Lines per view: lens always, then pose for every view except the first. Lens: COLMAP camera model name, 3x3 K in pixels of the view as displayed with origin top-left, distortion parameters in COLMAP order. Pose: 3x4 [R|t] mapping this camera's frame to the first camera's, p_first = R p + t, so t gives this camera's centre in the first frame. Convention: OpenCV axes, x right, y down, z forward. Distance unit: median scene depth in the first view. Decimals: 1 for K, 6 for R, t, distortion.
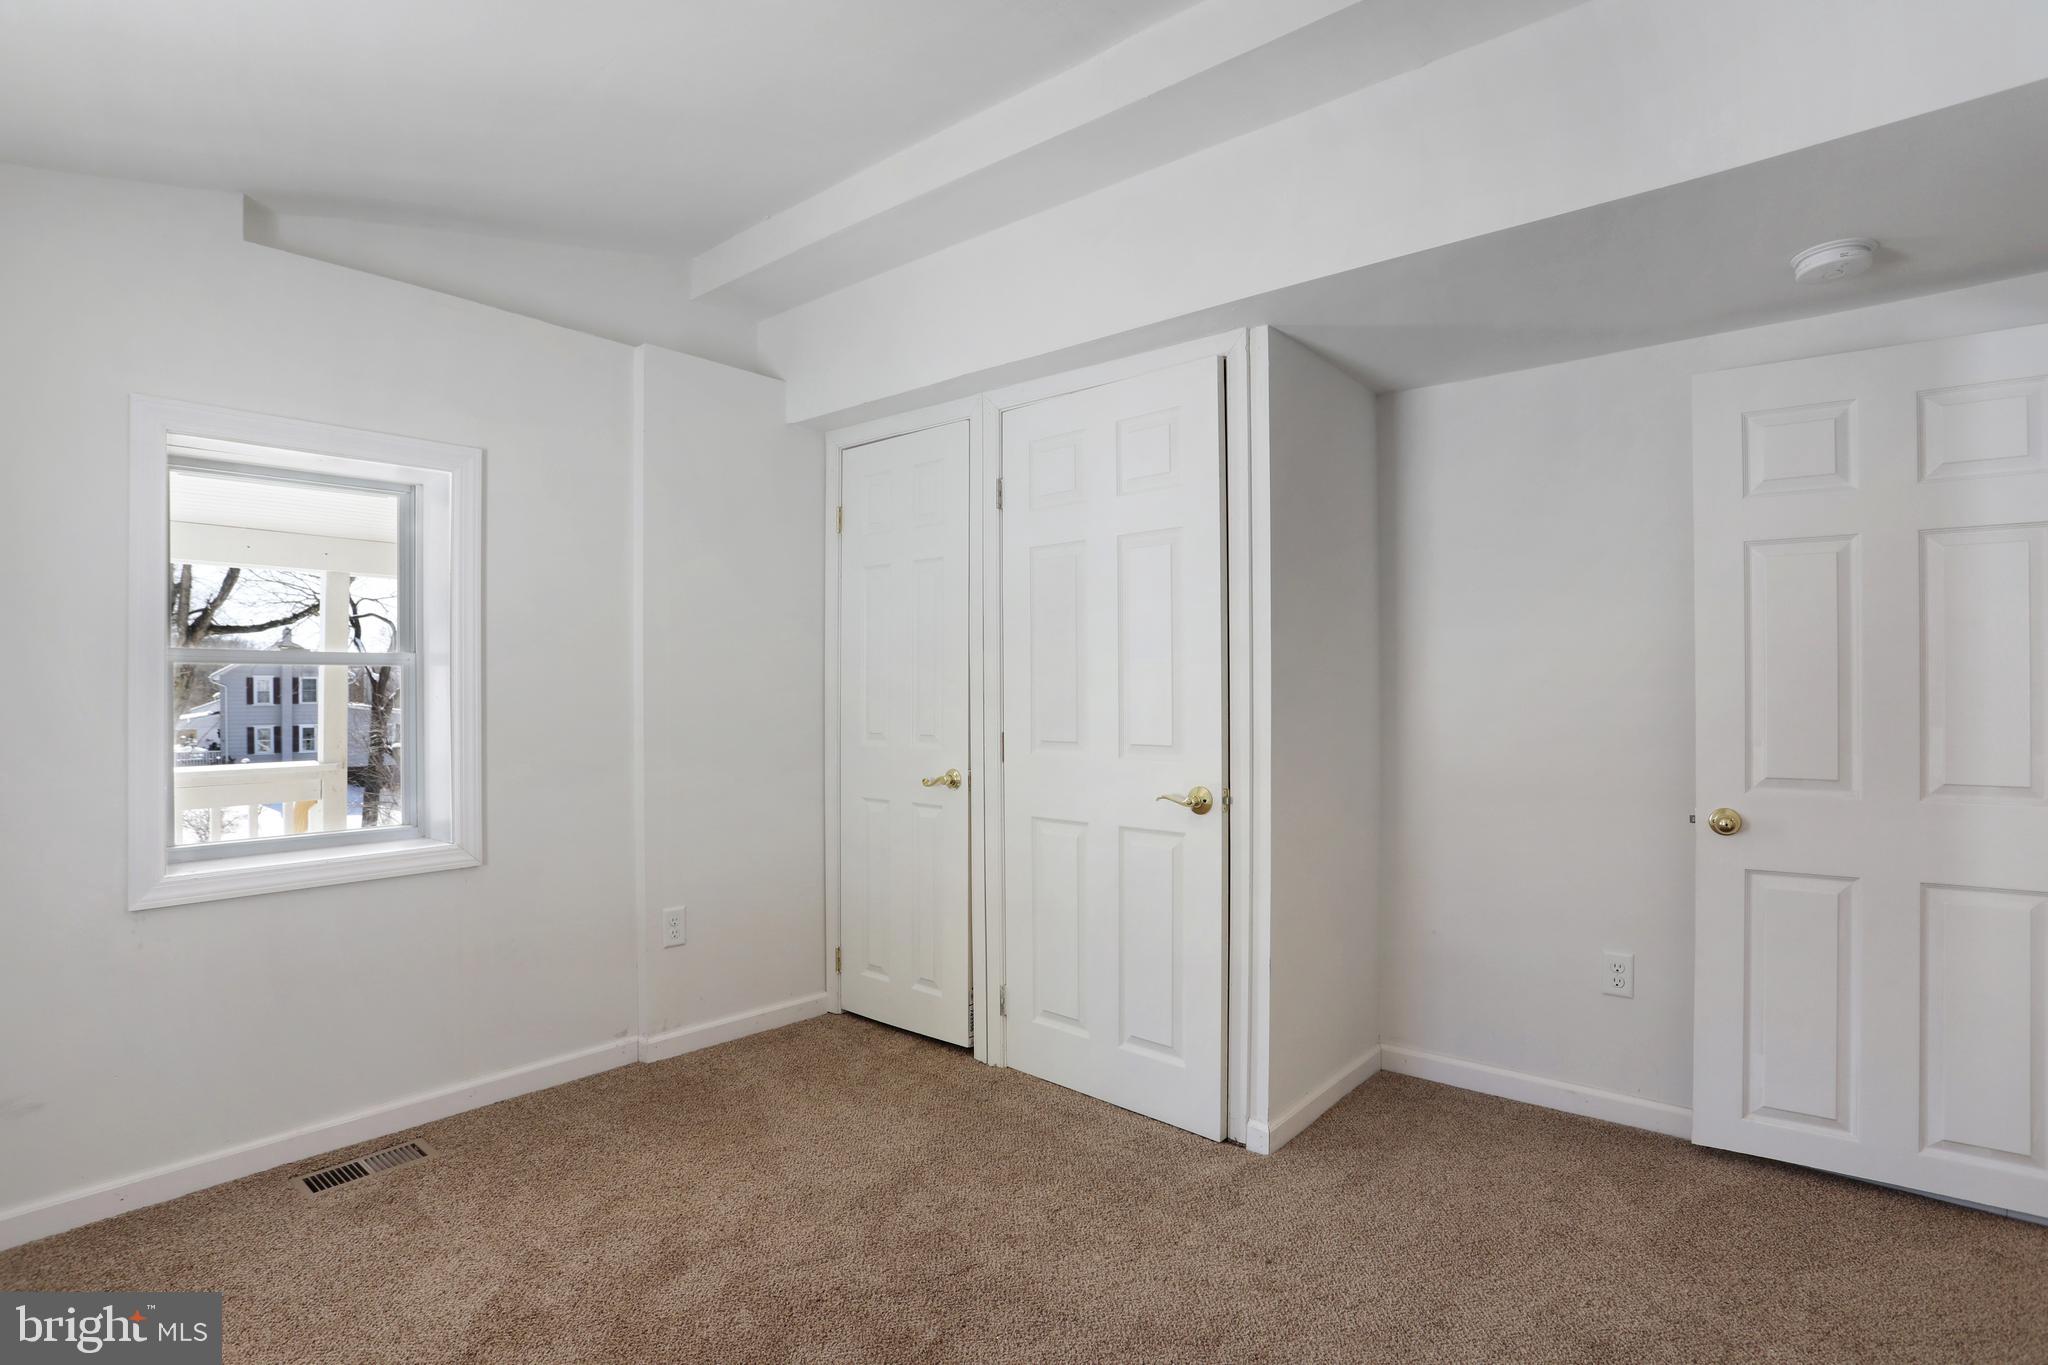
lens RADIAL K [[1006.4, 0, 1093.0], [0, 1006.4, 675.2], [0, 0, 1]] dist [-0.031488, 0.002591]
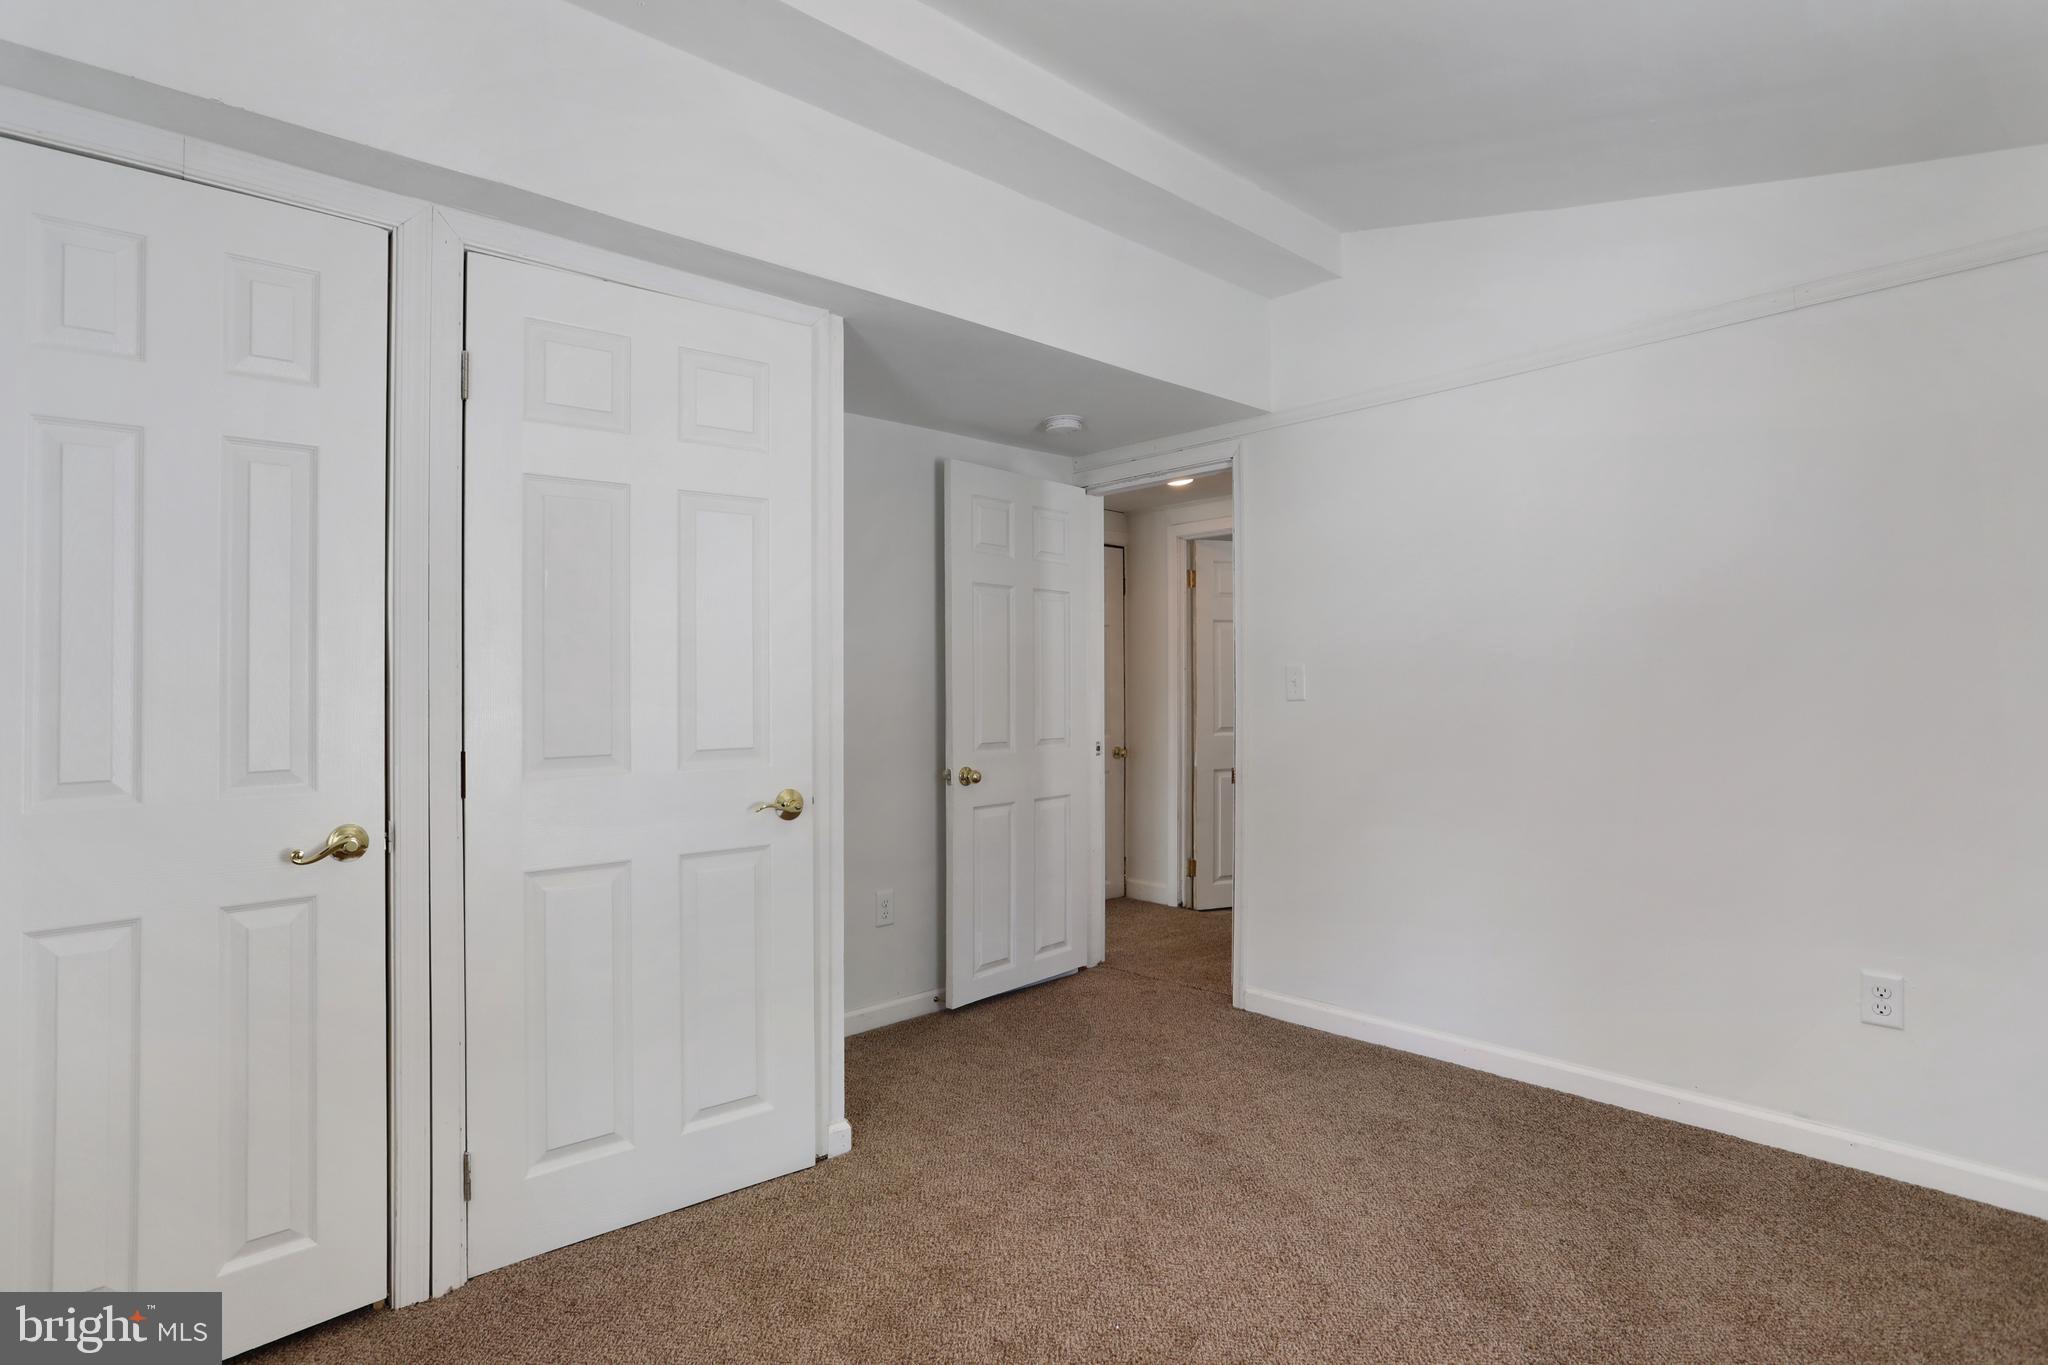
lens RADIAL K [[1006.4, 0, 1036.3], [0, 1006.4, 680.4], [0, 0, 1]] dist [-0.031488, 0.002591]
pose [[0.165731, 0.008138, 0.986137, -0.763070], [0.005745, 0.999941, -0.009218, 0.022481], [-0.986154, 0.007193, 0.165674, 0.636677]]
